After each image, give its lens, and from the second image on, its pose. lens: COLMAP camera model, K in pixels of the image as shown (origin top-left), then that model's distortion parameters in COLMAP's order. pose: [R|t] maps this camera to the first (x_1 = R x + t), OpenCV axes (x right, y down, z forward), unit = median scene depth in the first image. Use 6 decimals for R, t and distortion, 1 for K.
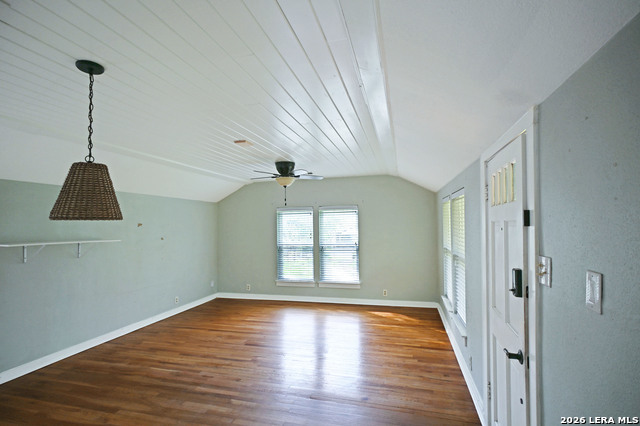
lens RADIAL K [[310.7, 0, 320.0], [0, 310.7, 213.0], [0, 0, 1]] dist [0.001918, 0.000632]
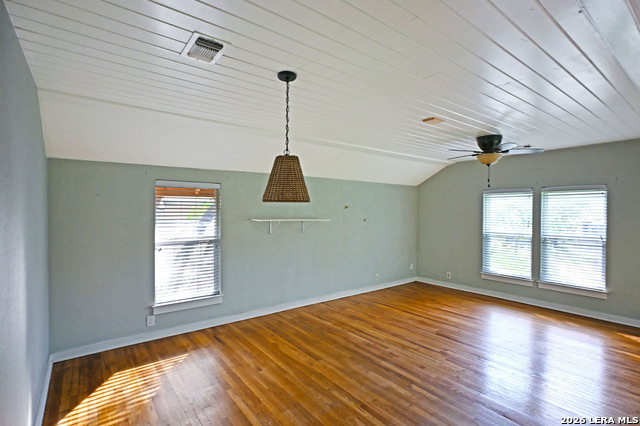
lens RADIAL K [[313.0, 0, 322.2], [0, 313.0, 212.4], [0, 0, 1]] dist [-0.000353, -0.000389]
pose [[0.798003, 0.024651, -0.602149, 0.051976], [0.005438, 0.998828, 0.048097, 0.001713], [0.602629, -0.041656, 0.796934, 0.038588]]
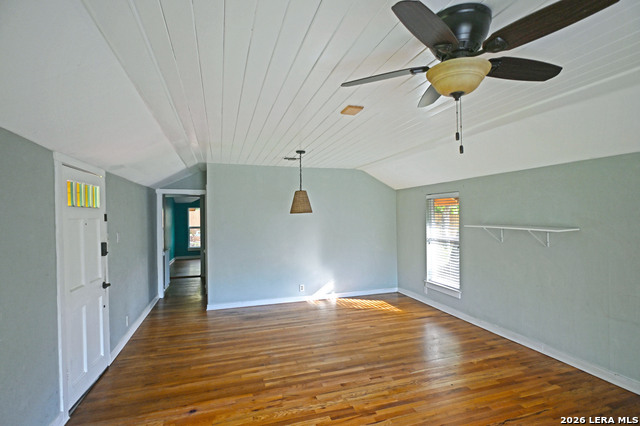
lens RADIAL K [[313.0, 0, 322.2], [0, 313.0, 212.4], [0, 0, 1]] dist [-0.000353, -0.000389]
pose [[-0.835334, 0.023071, -0.549258, 0.224884], [0.048079, 0.998357, -0.031185, 0.045898], [0.547636, -0.052458, -0.835071, 1.406697]]
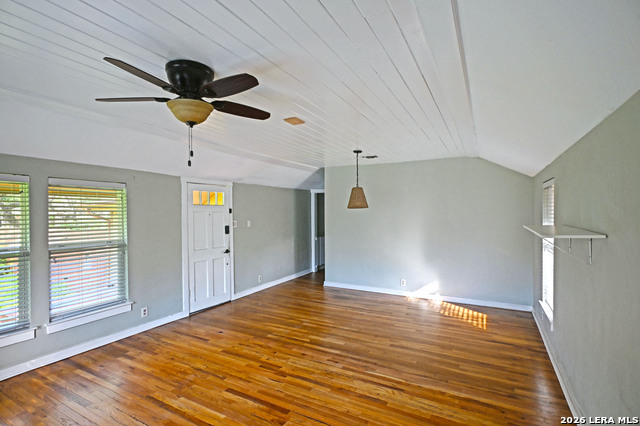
lens RADIAL K [[313.0, 0, 322.2], [0, 313.0, 212.4], [0, 0, 1]] dist [-0.000353, -0.000389]
pose [[-0.973744, 0.021595, 0.226618, -0.464321], [0.013283, 0.999184, -0.038138, 0.070416], [-0.227257, -0.034127, -0.973237, 1.642266]]
